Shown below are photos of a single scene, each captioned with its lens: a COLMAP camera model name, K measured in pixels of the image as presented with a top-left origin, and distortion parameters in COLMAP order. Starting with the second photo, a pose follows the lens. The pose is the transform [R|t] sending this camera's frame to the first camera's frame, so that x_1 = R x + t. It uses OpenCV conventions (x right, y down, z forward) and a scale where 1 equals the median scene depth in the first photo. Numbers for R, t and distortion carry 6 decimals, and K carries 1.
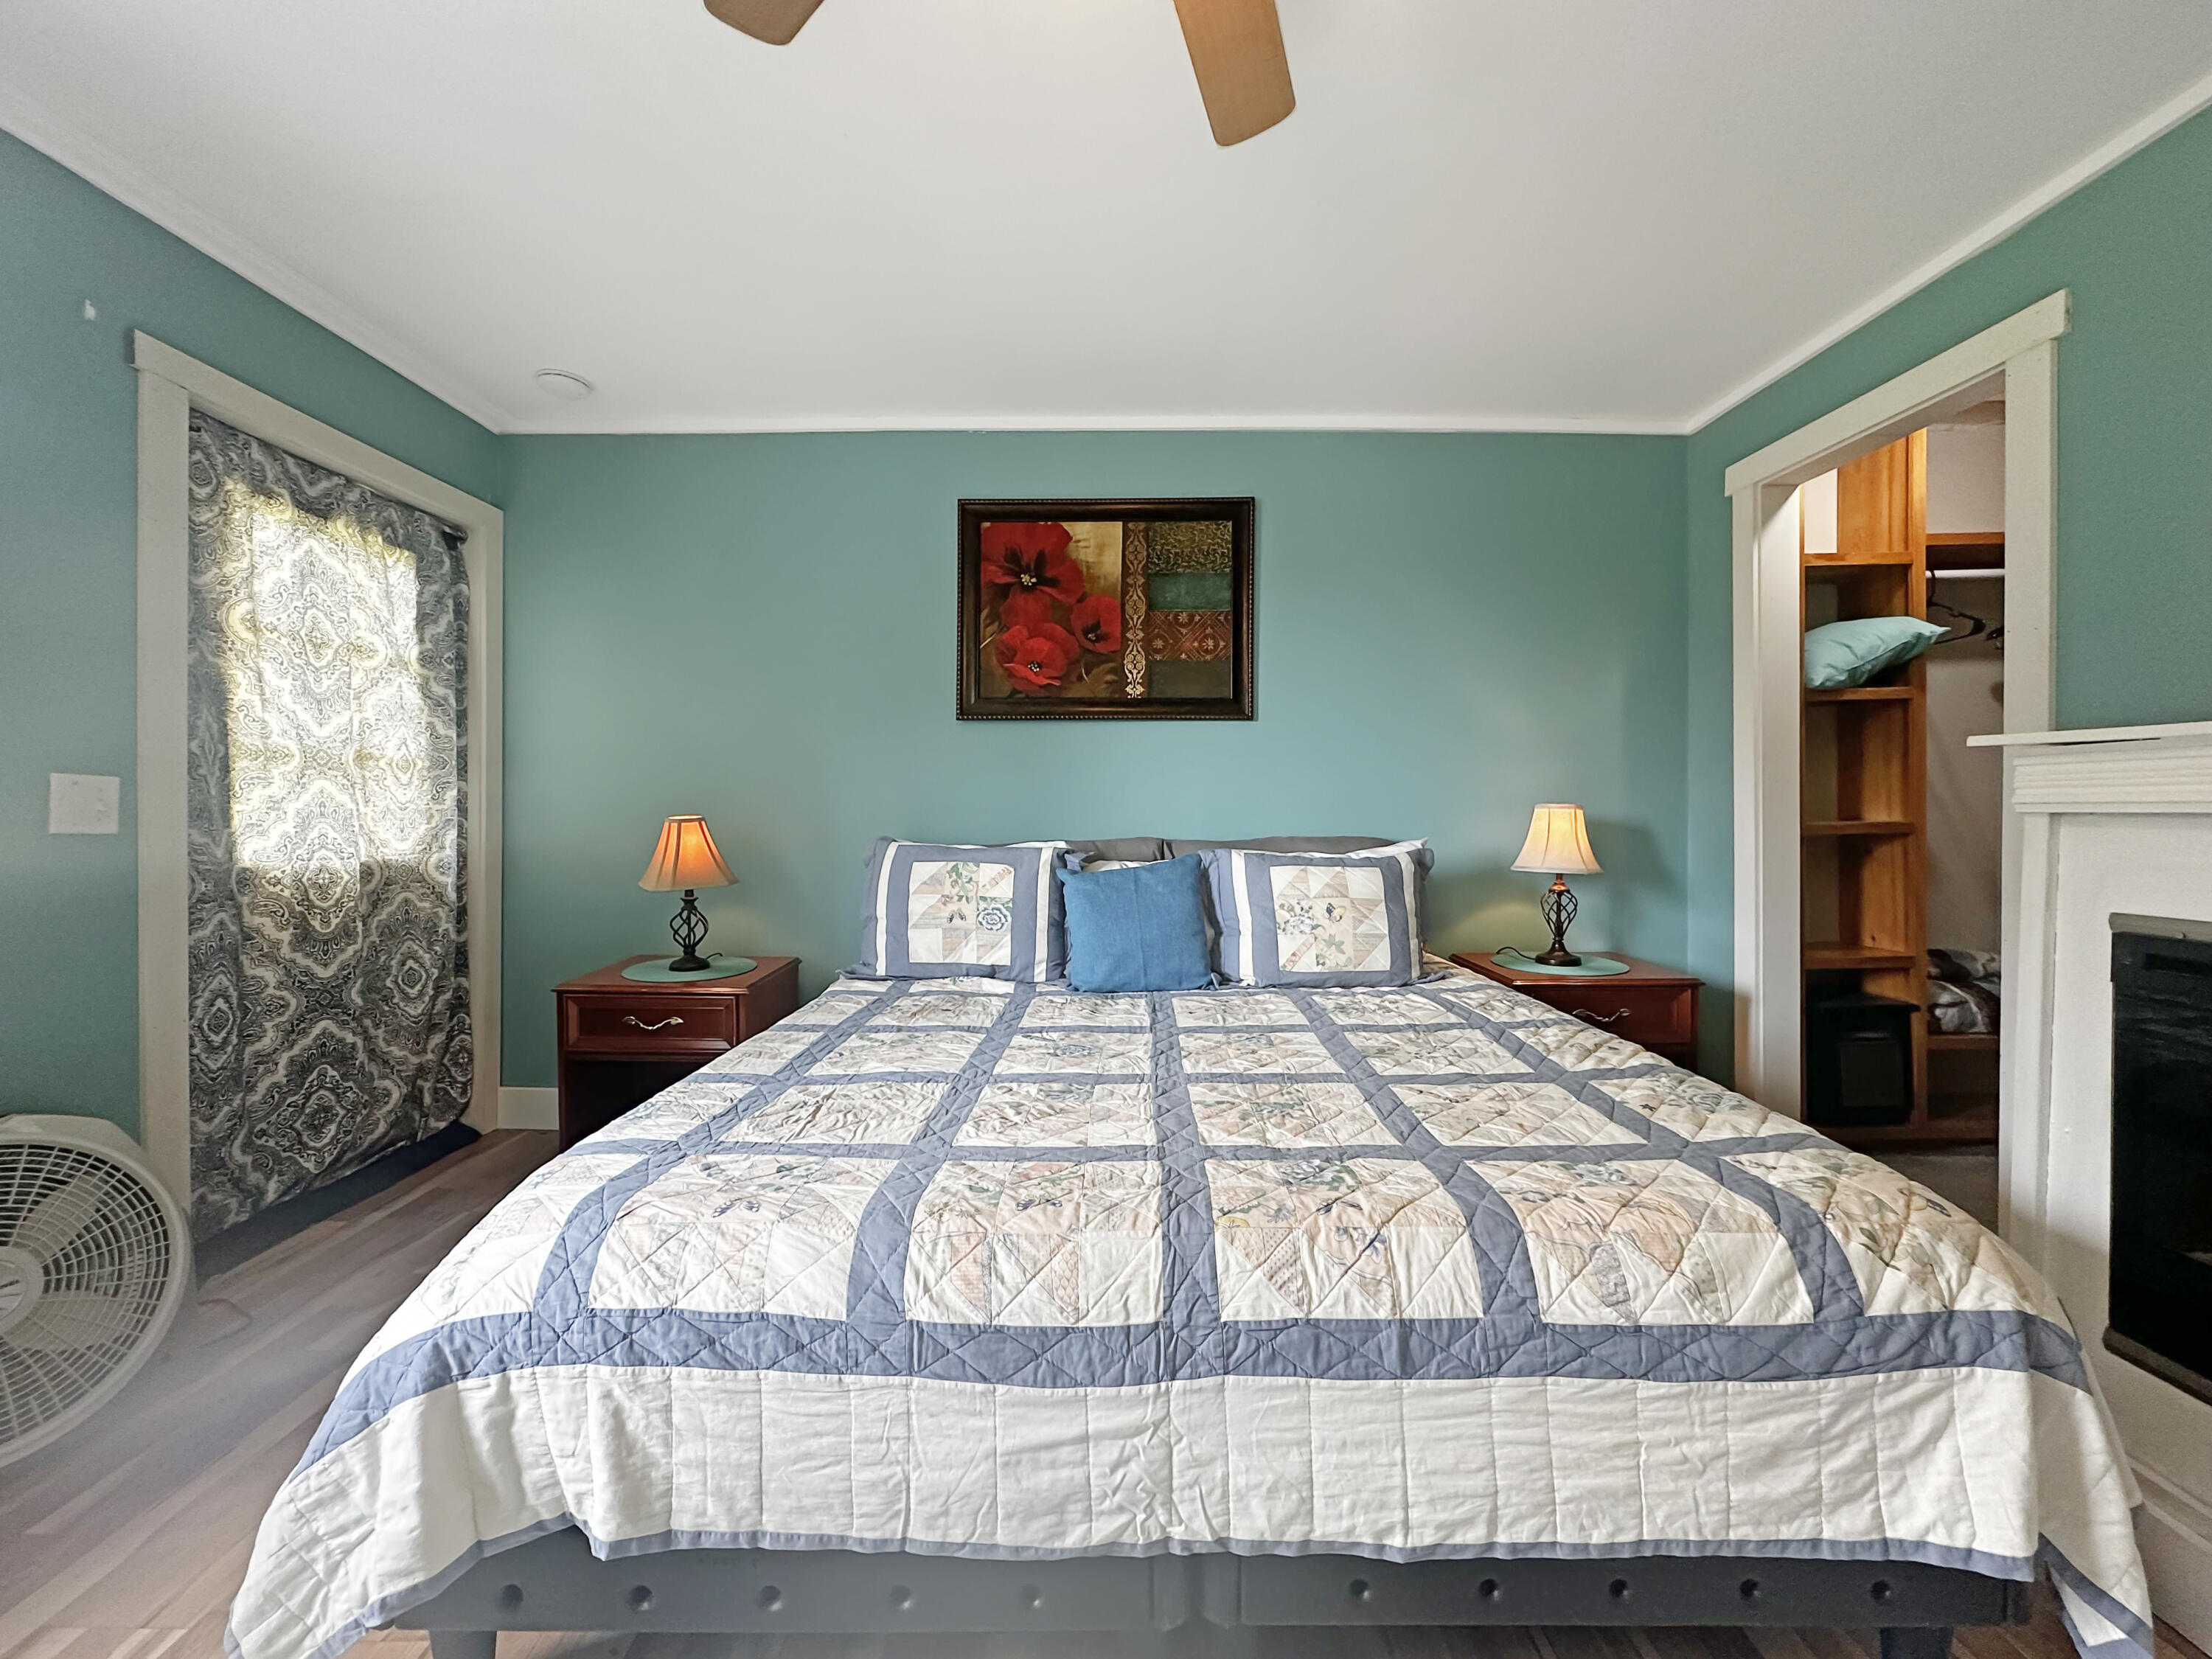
lens RADIAL K [[887.6, 0, 1098.4], [0, 887.6, 816.7], [0, 0, 1]] dist [0.000273, 0.000129]
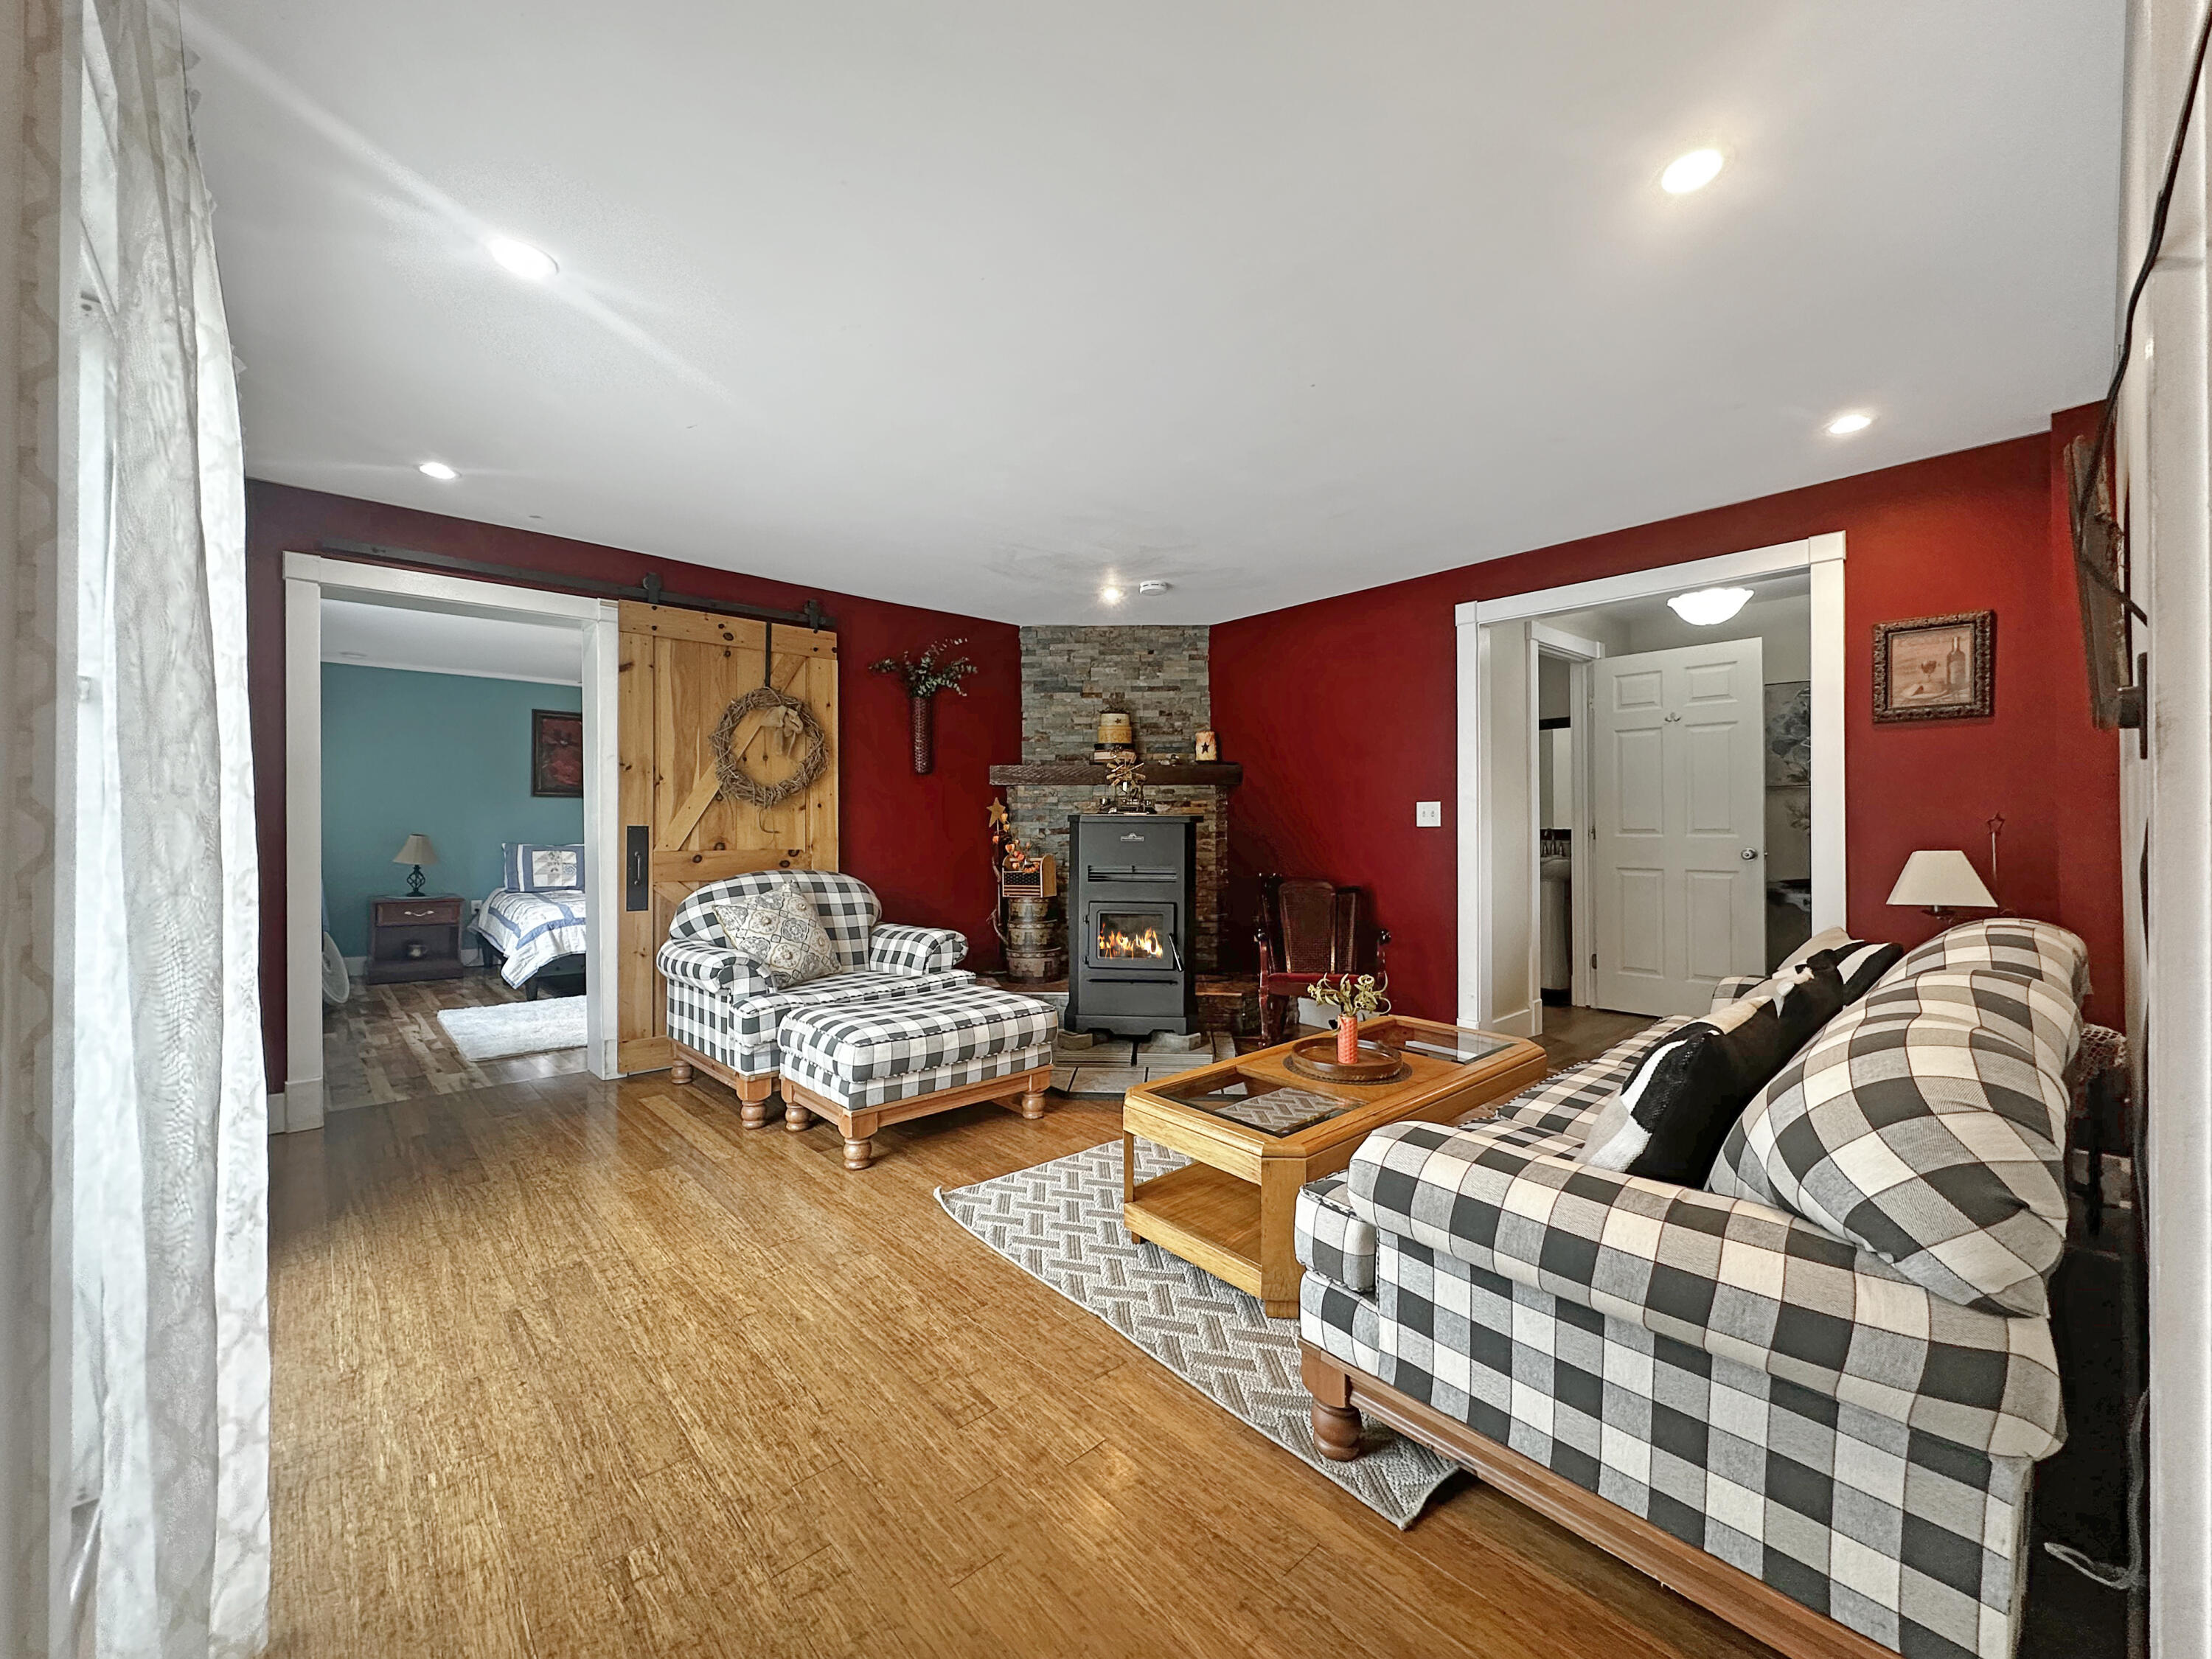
lens RADIAL K [[887.6, 0, 1098.4], [0, 887.6, 816.7], [0, 0, 1]] dist [0.000273, 0.000129]
pose [[0.733459, 0.011531, 0.679635, -0.918305], [0.002743, 0.999798, -0.019923, 0.002565], [-0.679728, 0.016477, 0.733279, -2.574408]]
